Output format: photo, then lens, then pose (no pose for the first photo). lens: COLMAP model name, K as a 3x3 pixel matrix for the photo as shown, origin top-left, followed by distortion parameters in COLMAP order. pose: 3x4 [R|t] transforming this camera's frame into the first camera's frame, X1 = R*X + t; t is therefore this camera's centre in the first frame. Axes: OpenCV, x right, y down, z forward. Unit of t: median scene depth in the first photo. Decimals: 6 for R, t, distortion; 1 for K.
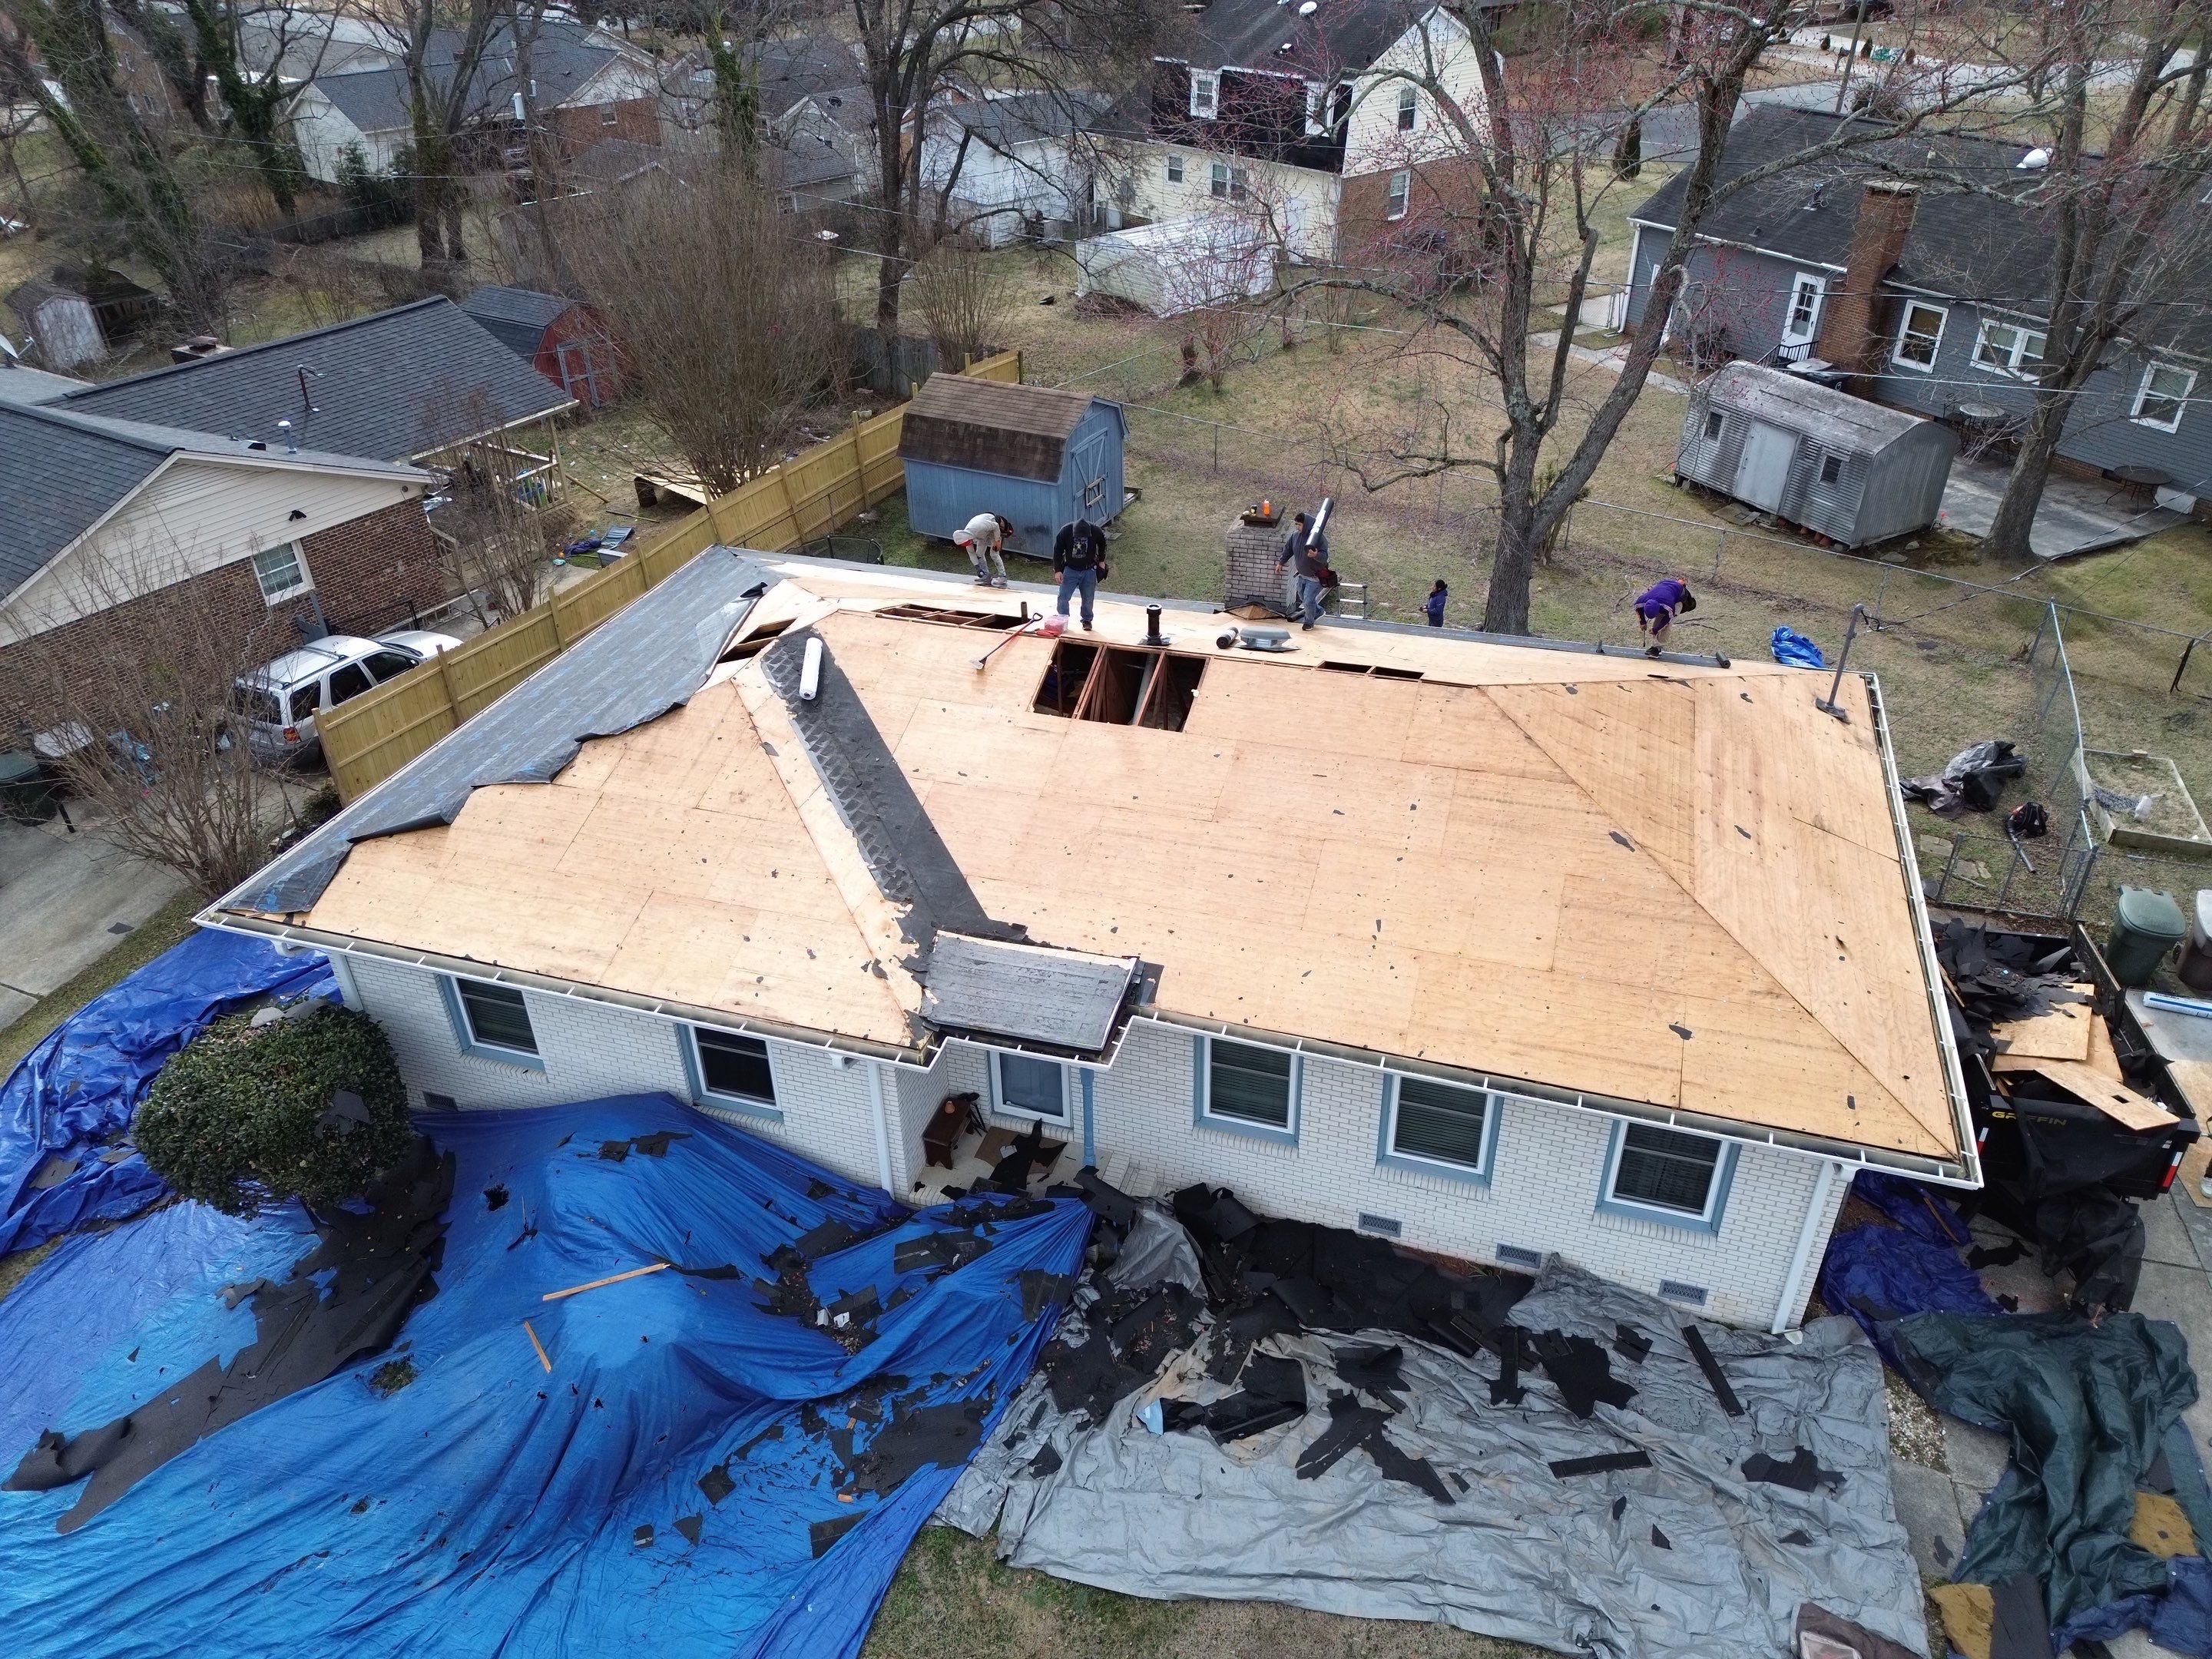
lens RADIAL K [[1551.2, 0, 1113.7], [0, 1551.2, 821.7], [0, 0, 1]] dist [0.078880, -0.070517]
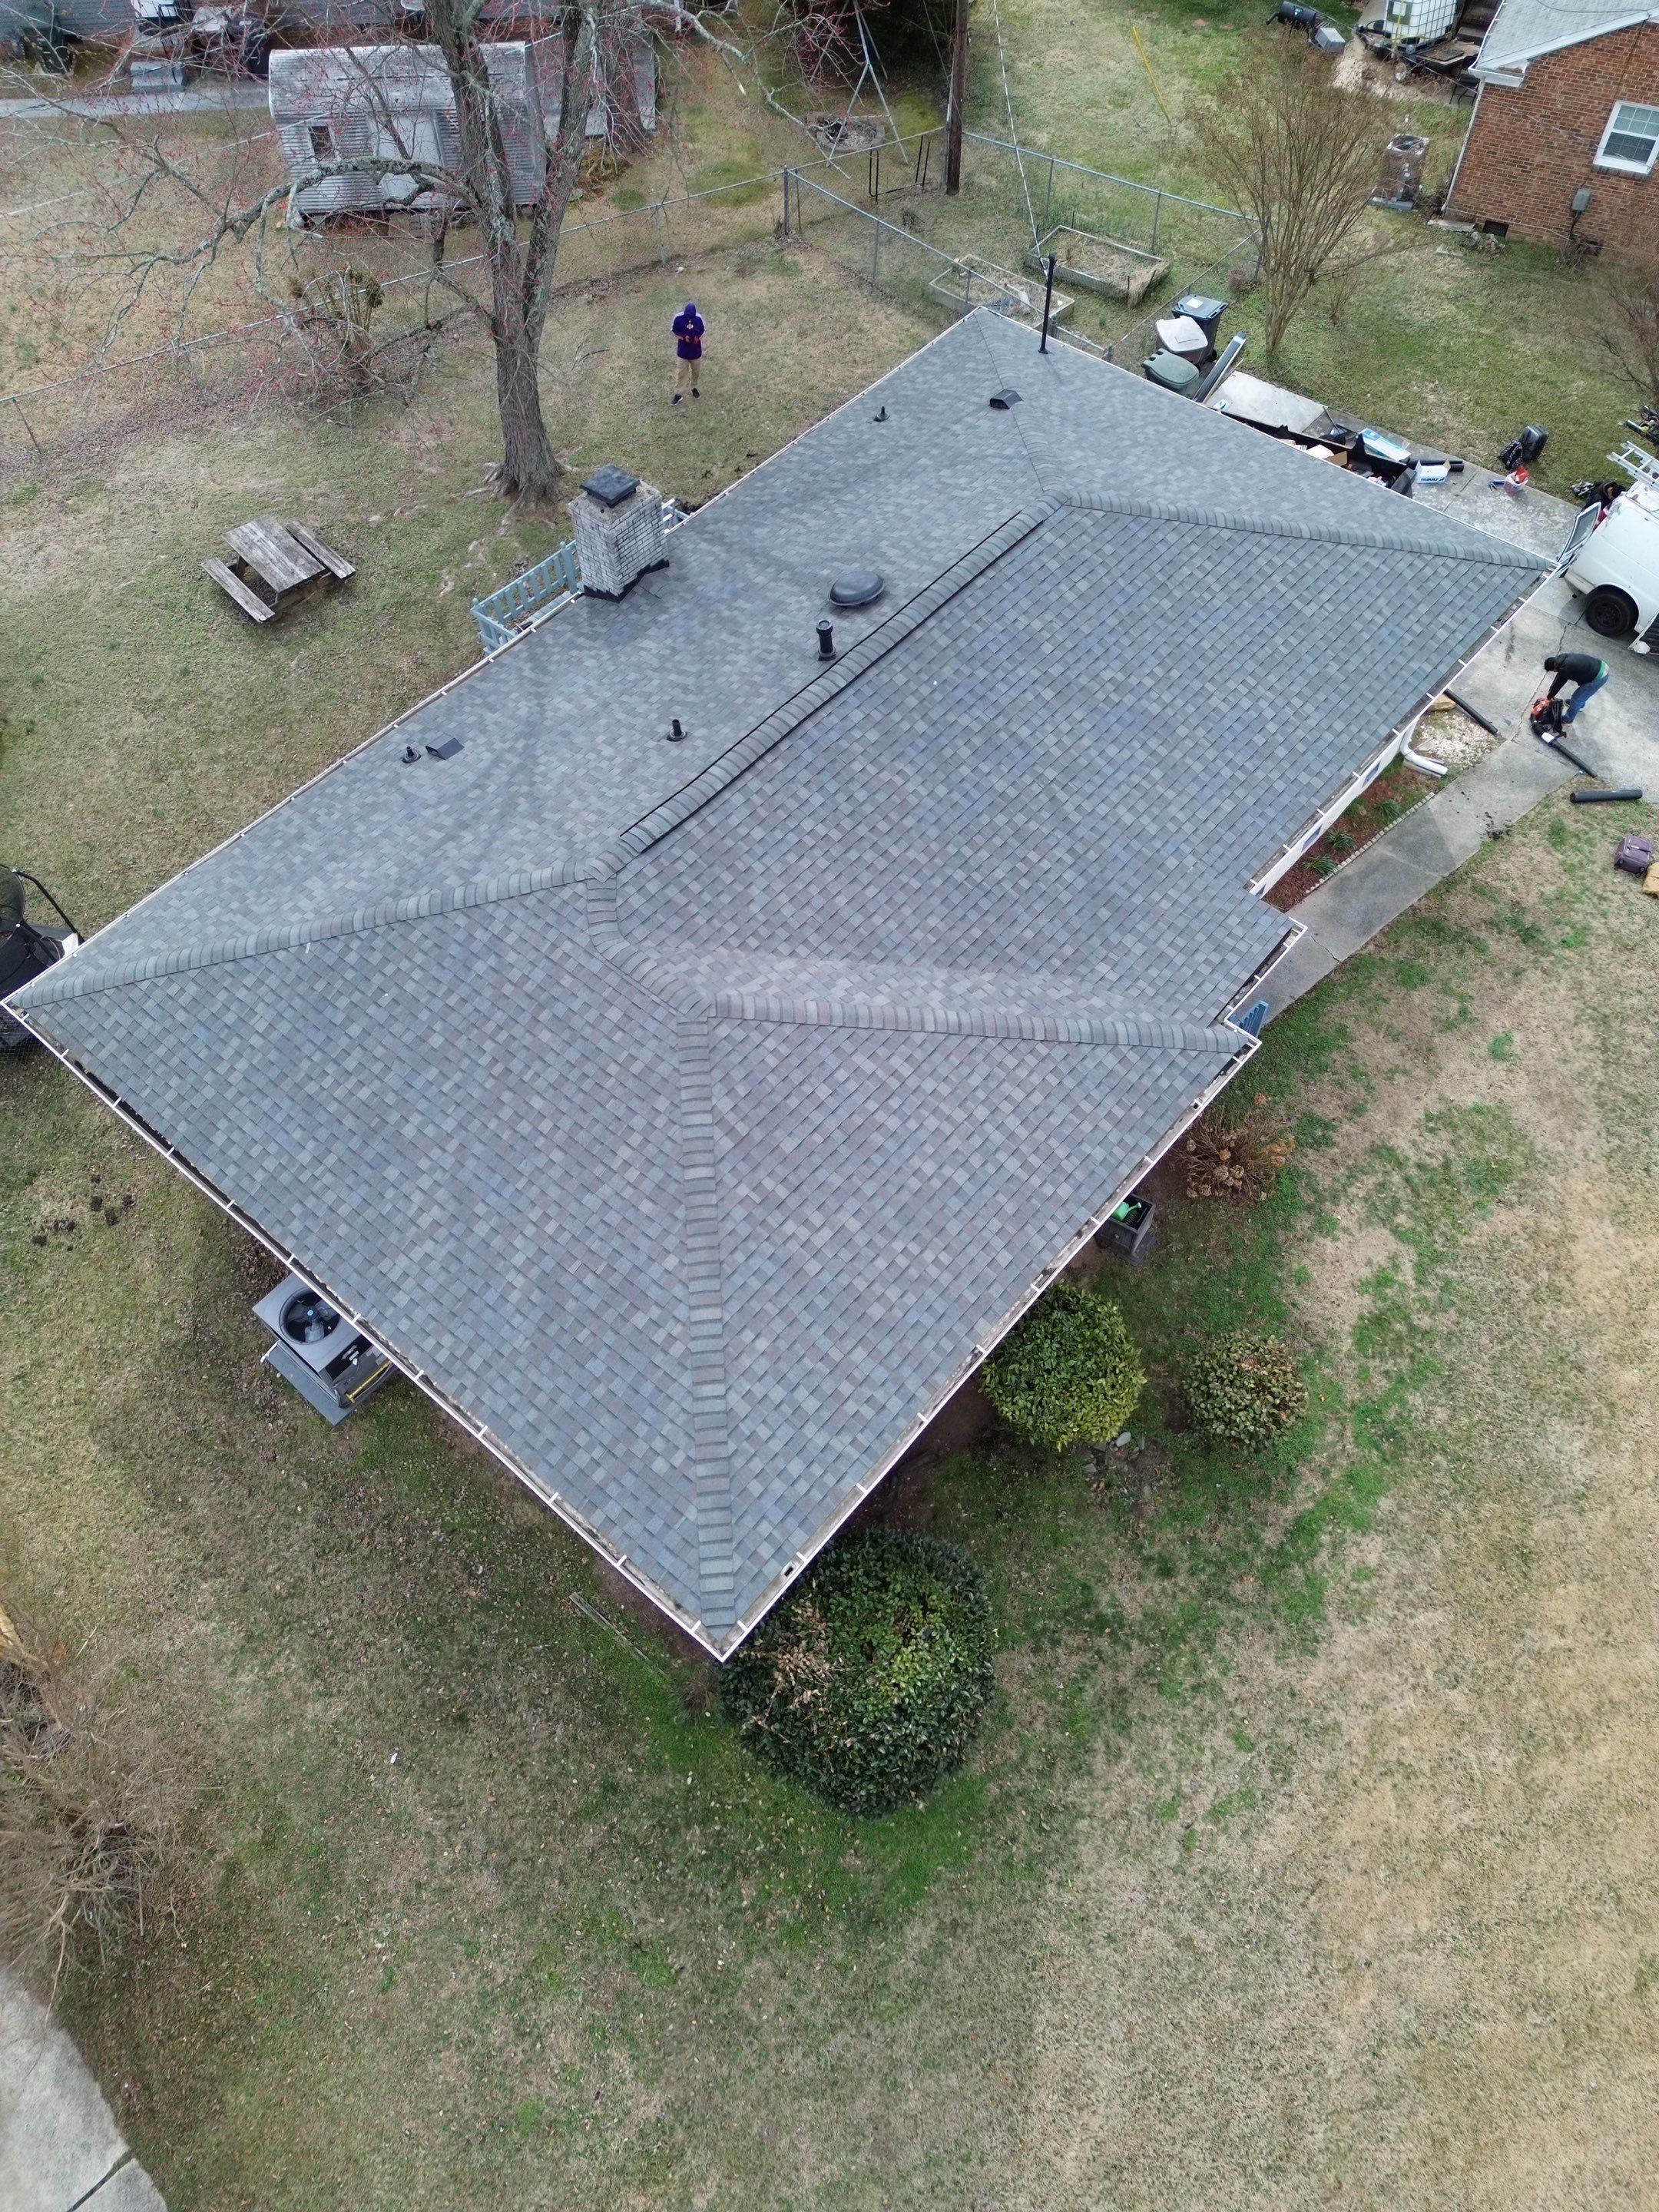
lens RADIAL K [[1551.2, 0, 827.6], [0, 1551.2, 1099.7], [0, 0, 1]] dist [0.078880, -0.070517]
pose [[0.396800, -0.763141, 0.510065, -0.406954], [0.500472, 0.645692, 0.576723, -0.299320], [-0.769465, 0.026429, 0.638142, 0.242700]]
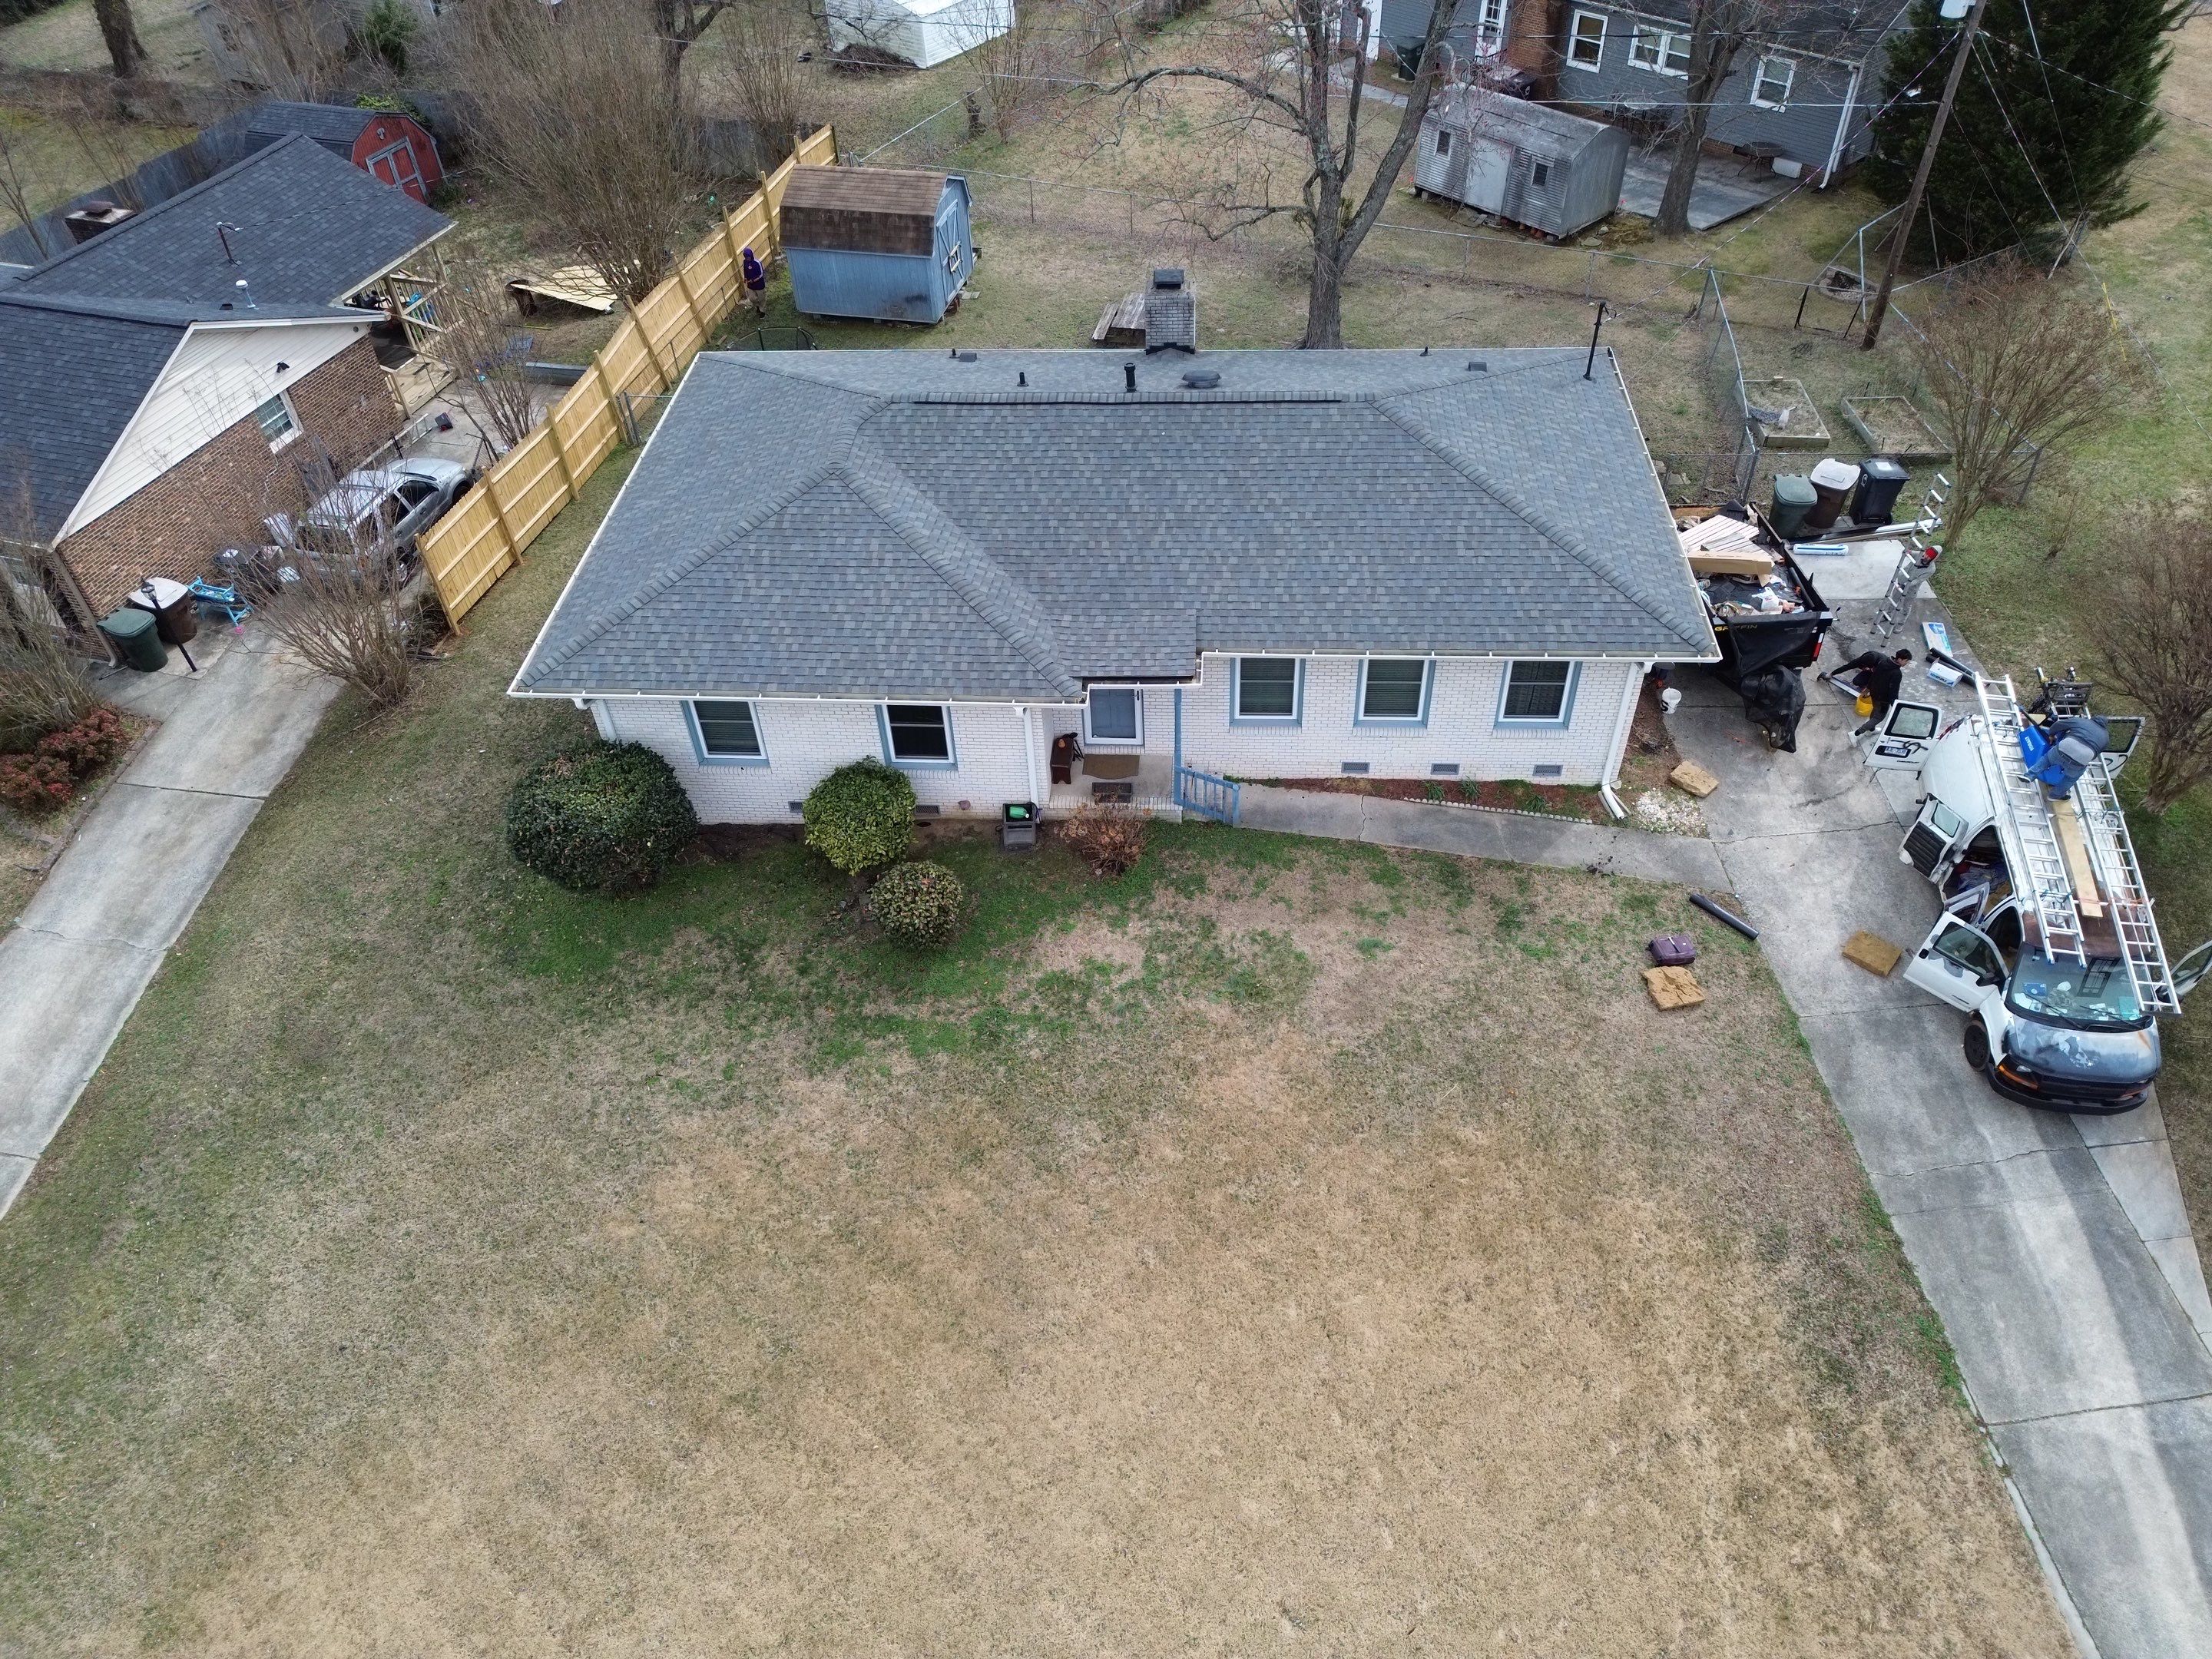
lens RADIAL K [[1551.2, 0, 1114.7], [0, 1551.2, 830.1], [0, 0, 1]] dist [0.078880, -0.070517]
pose [[0.971092, -0.174635, 0.162733, -0.170557], [0.142978, 0.971455, 0.189294, -0.002338], [-0.191145, -0.160555, 0.968342, -0.235234]]
